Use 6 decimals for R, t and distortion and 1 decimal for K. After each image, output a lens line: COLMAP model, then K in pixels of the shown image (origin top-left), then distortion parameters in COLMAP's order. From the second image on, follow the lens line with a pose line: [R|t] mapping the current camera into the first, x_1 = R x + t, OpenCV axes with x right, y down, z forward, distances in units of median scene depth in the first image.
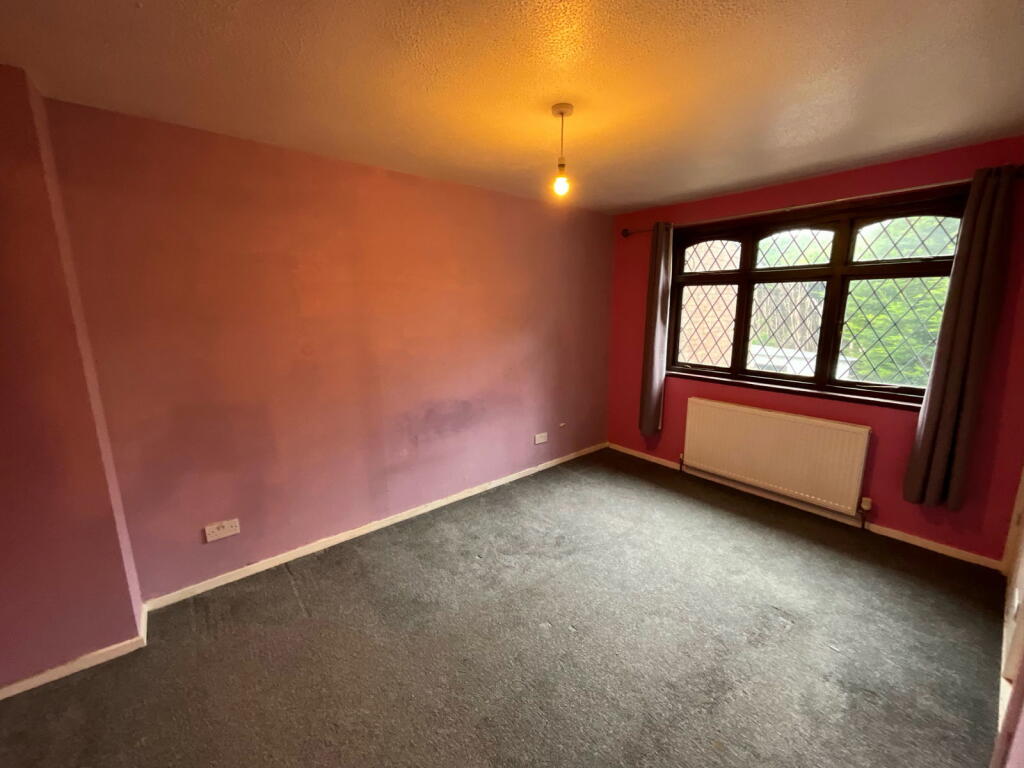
lens RADIAL K [[415.3, 0, 512.8], [0, 415.3, 382.4], [0, 0, 1]] dist [0.003888, 0.000459]
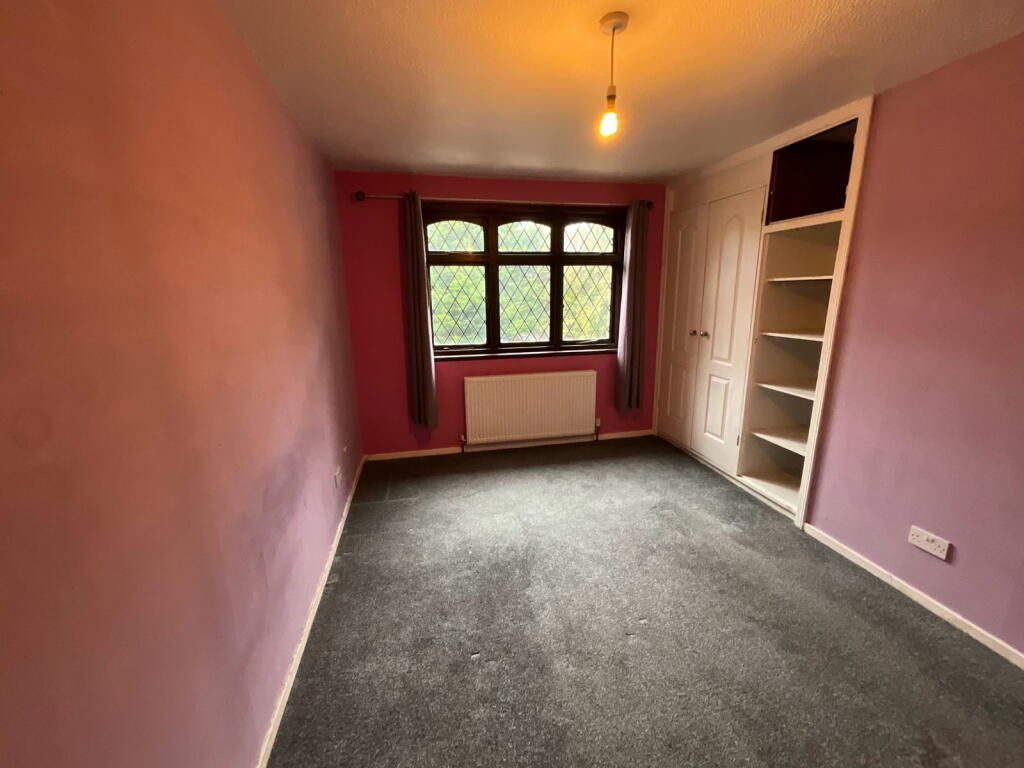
lens RADIAL K [[415.3, 0, 510.6], [0, 415.3, 388.1], [0, 0, 1]] dist [0.003888, 0.000459]
pose [[0.470307, -0.214491, 0.856041, -0.477299], [0.173396, 0.973565, 0.148674, -0.087515], [-0.865301, 0.078512, 0.495066, 0.499743]]
